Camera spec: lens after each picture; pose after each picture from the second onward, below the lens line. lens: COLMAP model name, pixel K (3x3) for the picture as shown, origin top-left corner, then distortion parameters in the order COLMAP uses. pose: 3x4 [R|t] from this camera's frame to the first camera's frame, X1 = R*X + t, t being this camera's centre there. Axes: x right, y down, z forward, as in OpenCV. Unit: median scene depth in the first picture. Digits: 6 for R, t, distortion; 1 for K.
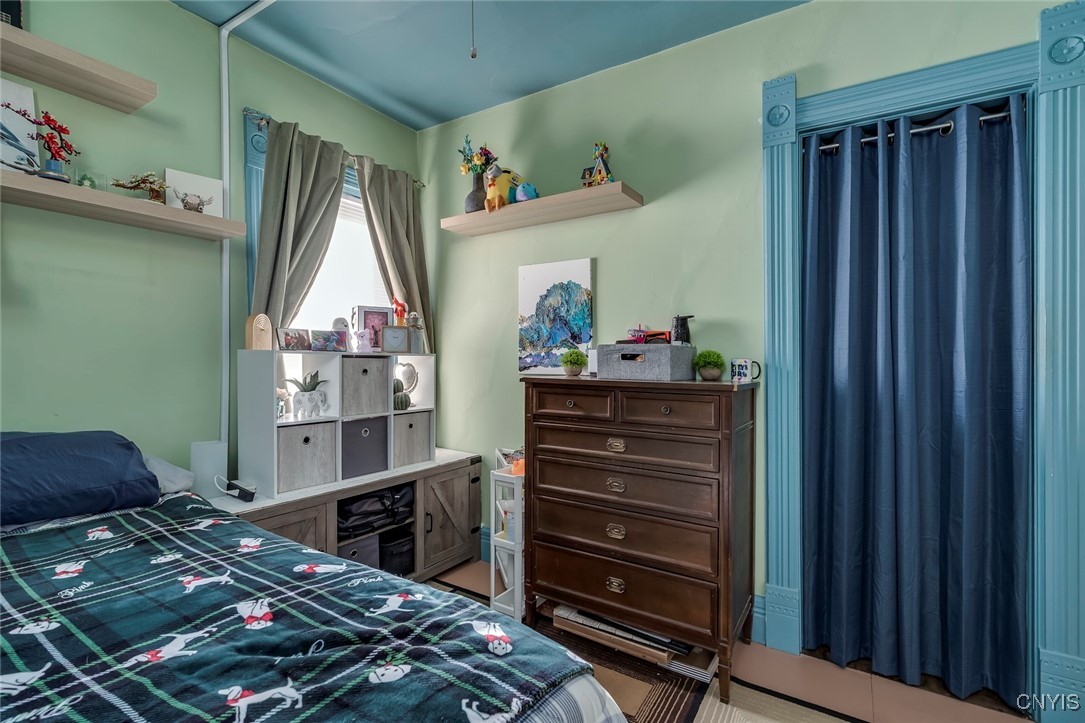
lens RADIAL K [[497.7, 0, 543.8], [0, 497.7, 369.0], [0, 0, 1]] dist [-0.012473, 0.004183]
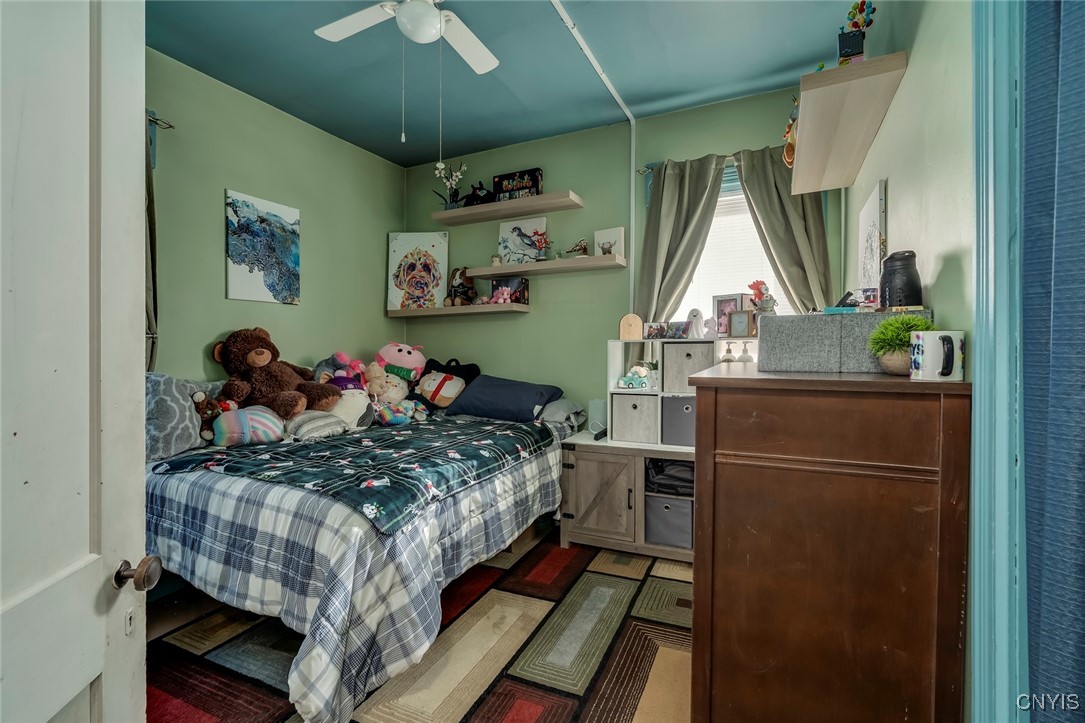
lens RADIAL K [[497.7, 0, 543.1], [0, 497.7, 354.3], [0, 0, 1]] dist [-0.012473, 0.004183]
pose [[0.131603, -0.001713, -0.991301, 0.784065], [-0.002611, 0.999994, -0.002074, 0.006065], [0.991299, 0.002861, 0.131598, 0.558497]]
